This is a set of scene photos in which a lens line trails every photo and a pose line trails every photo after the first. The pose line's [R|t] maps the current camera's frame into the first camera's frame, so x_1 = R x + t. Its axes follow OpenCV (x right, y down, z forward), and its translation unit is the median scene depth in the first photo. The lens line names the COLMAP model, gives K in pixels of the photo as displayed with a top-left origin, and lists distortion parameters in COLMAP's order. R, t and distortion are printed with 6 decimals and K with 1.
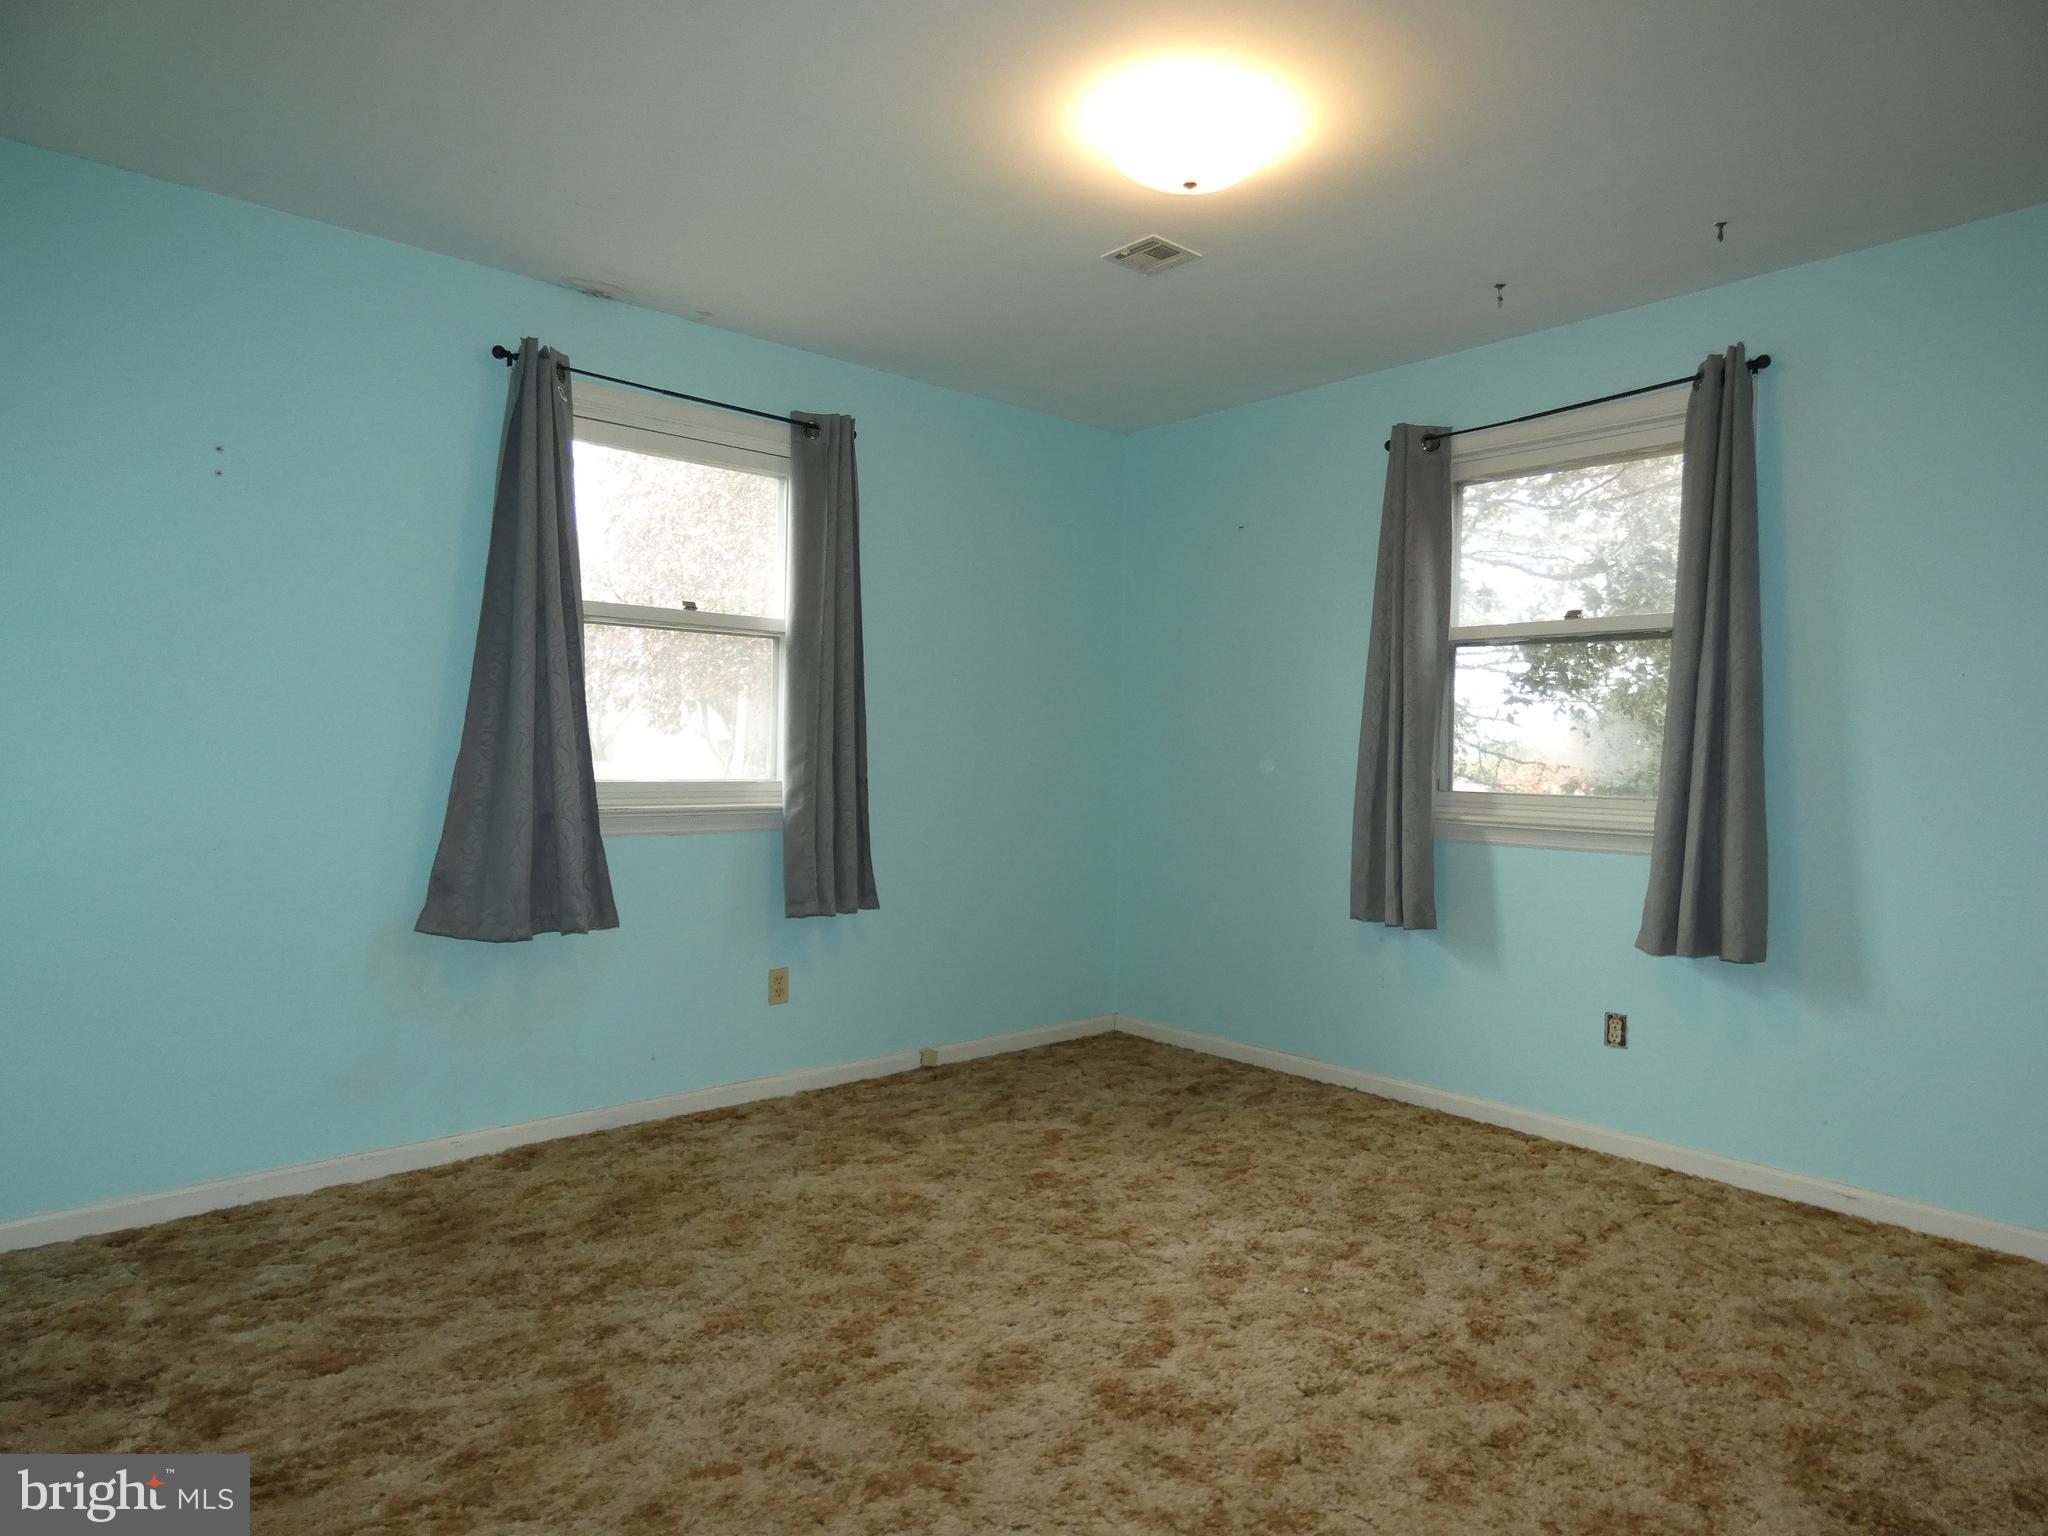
lens RADIAL K [[1233.7, 0, 1025.7], [0, 1233.7, 768.7], [0, 0, 1]] dist [0.001991, -0.001919]
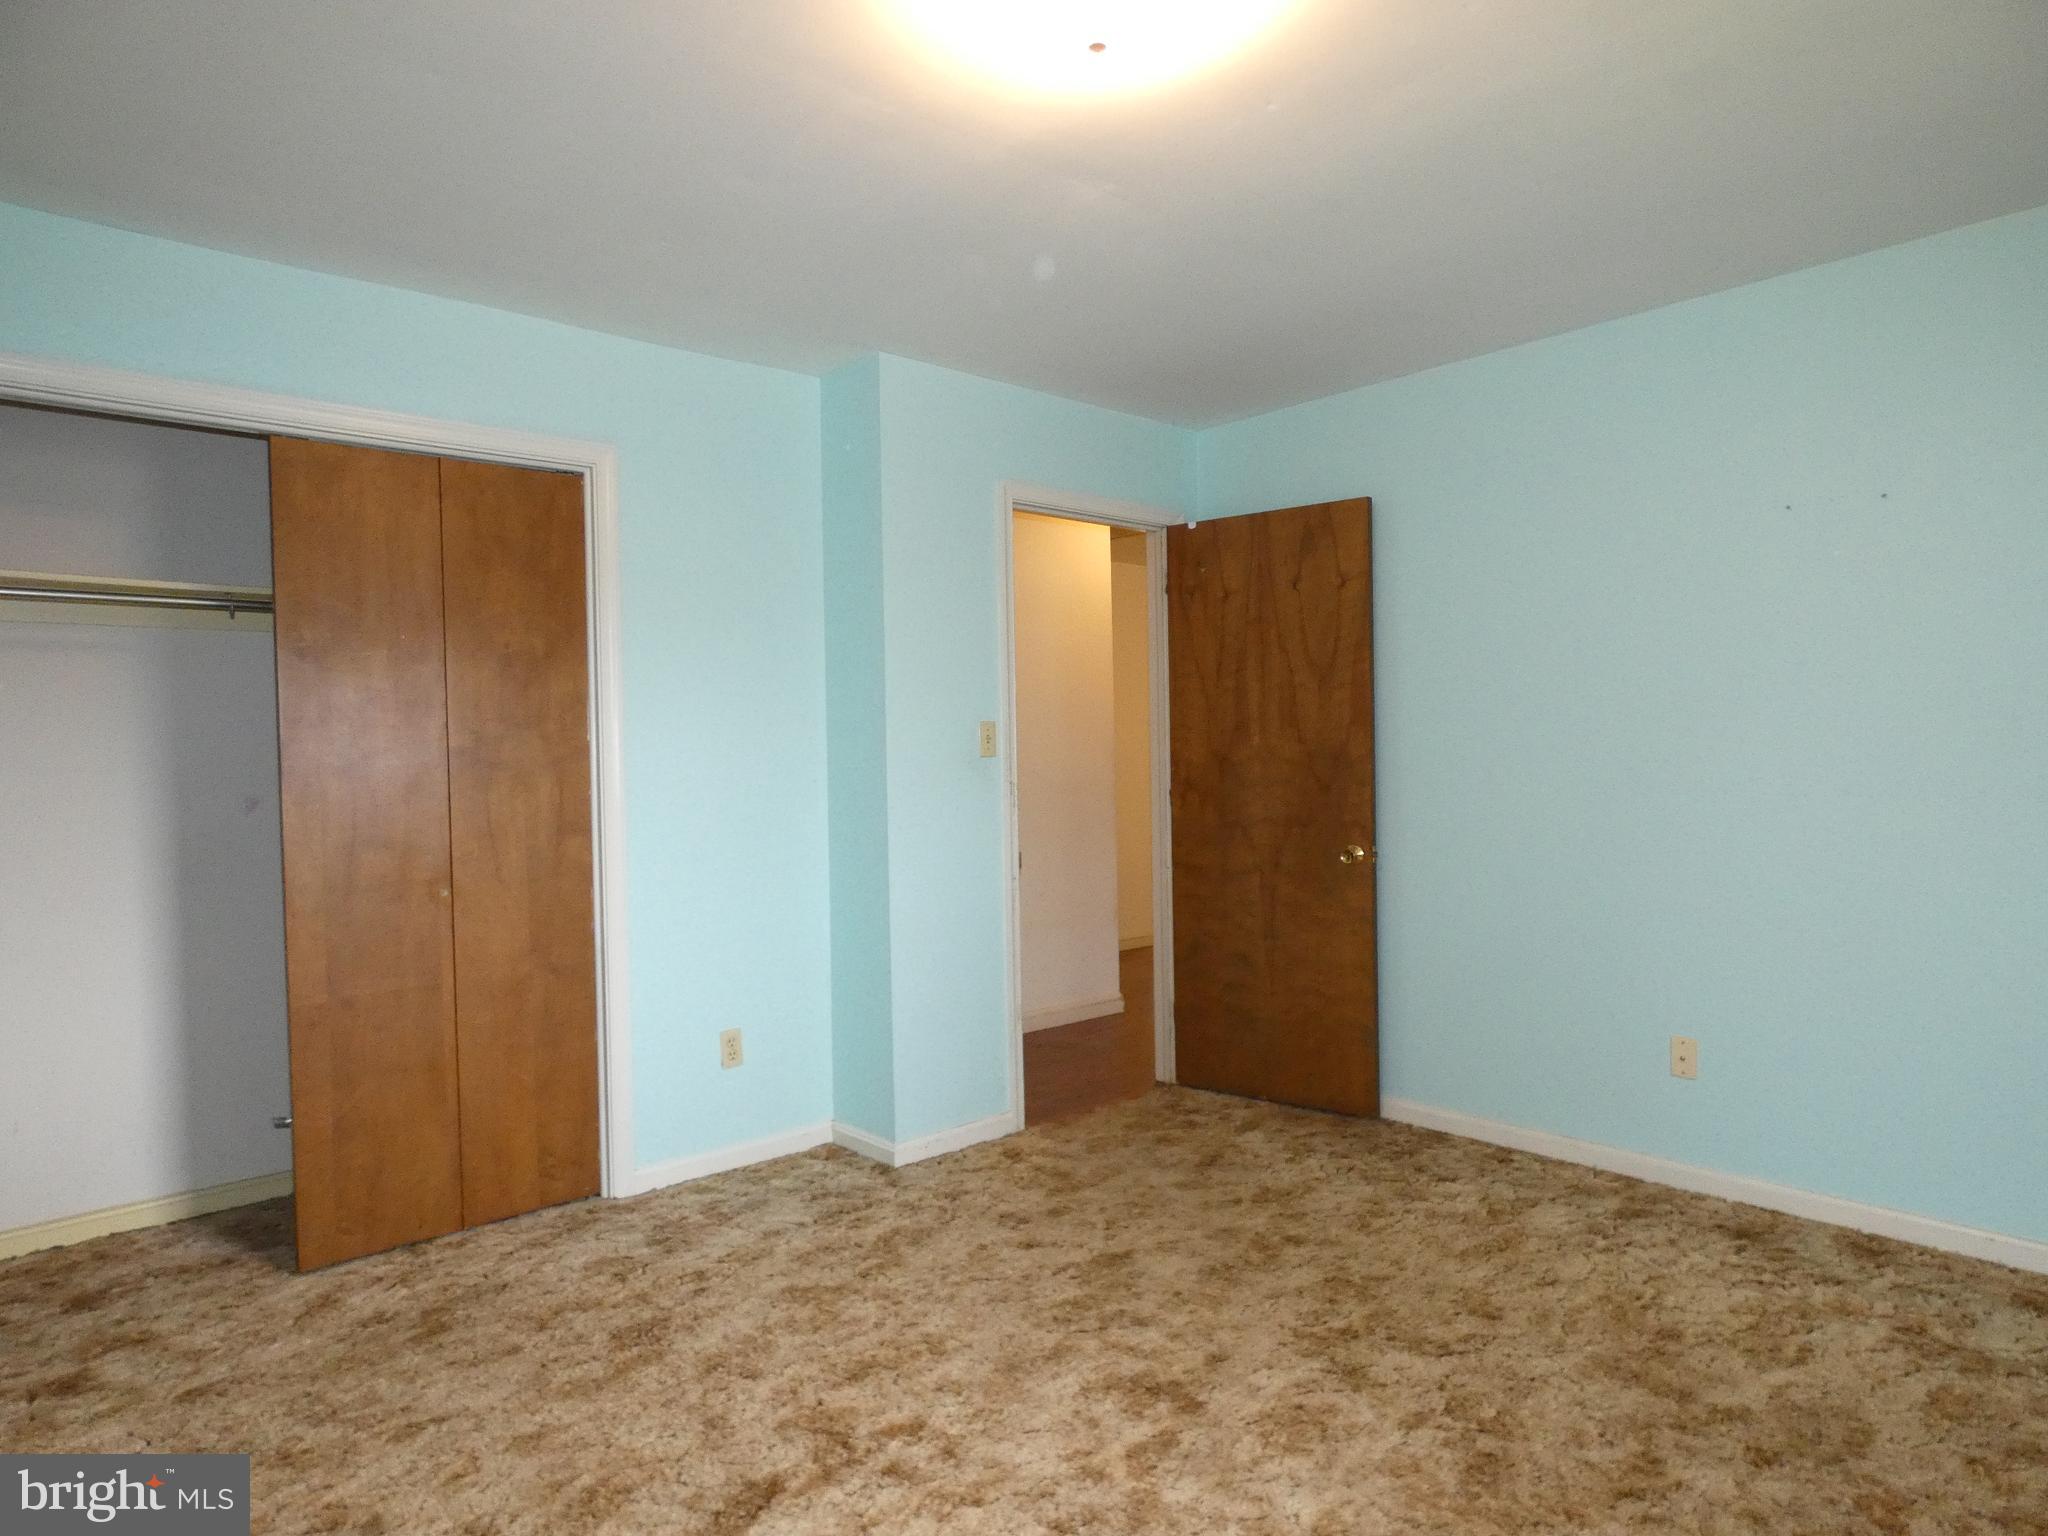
lens RADIAL K [[1233.7, 0, 1025.7], [0, 1233.7, 768.7], [0, 0, 1]] dist [0.001991, -0.001919]
pose [[-0.999991, 0.003239, 0.002634, 0.205856], [0.003259, 0.999963, 0.007926, -0.054161], [-0.002608, 0.007934, -0.999965, 2.063625]]
